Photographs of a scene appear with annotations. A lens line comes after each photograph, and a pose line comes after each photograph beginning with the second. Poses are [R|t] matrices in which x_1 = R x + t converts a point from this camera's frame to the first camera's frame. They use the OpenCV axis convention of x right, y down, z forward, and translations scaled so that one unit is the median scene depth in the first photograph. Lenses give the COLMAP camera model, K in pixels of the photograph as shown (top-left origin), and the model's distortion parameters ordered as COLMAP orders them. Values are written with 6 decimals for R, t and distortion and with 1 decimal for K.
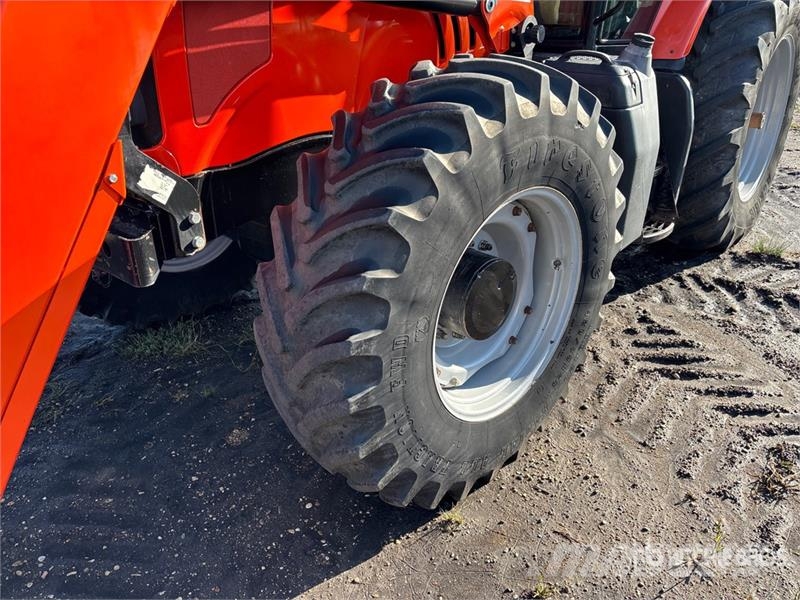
lens RADIAL K [[595.2, 0, 396.3], [0, 595.2, 307.6], [0, 0, 1]] dist [0.046719, -0.060963]
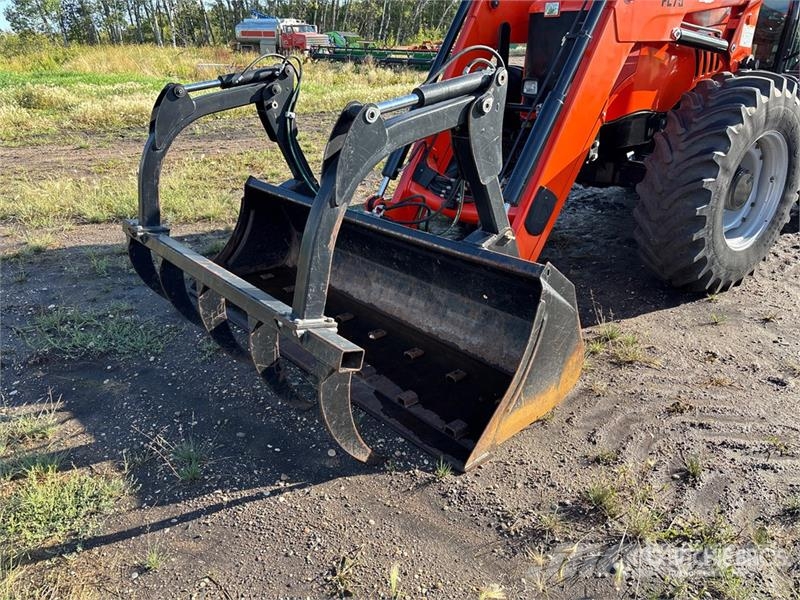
lens RADIAL K [[595.2, 0, 399.9], [0, 595.2, 304.4], [0, 0, 1]] dist [0.046719, -0.060963]
pose [[0.988932, 0.071034, -0.130260, -0.614351], [-0.078811, 0.995341, -0.055551, 0.513418], [0.125707, 0.065202, 0.989922, -1.003298]]
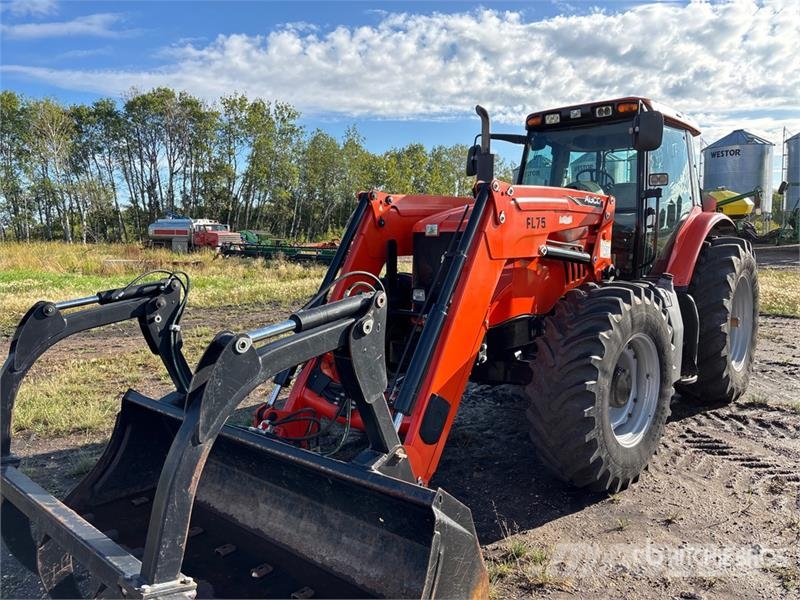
lens RADIAL K [[595.2, 0, 401.9], [0, 595.2, 300.9], [0, 0, 1]] dist [0.046719, -0.060963]
pose [[0.999878, 0.014885, 0.004732, -0.566260], [-0.012154, 0.931773, -0.362837, 0.427061], [-0.009810, 0.362735, 0.931841, -0.959121]]
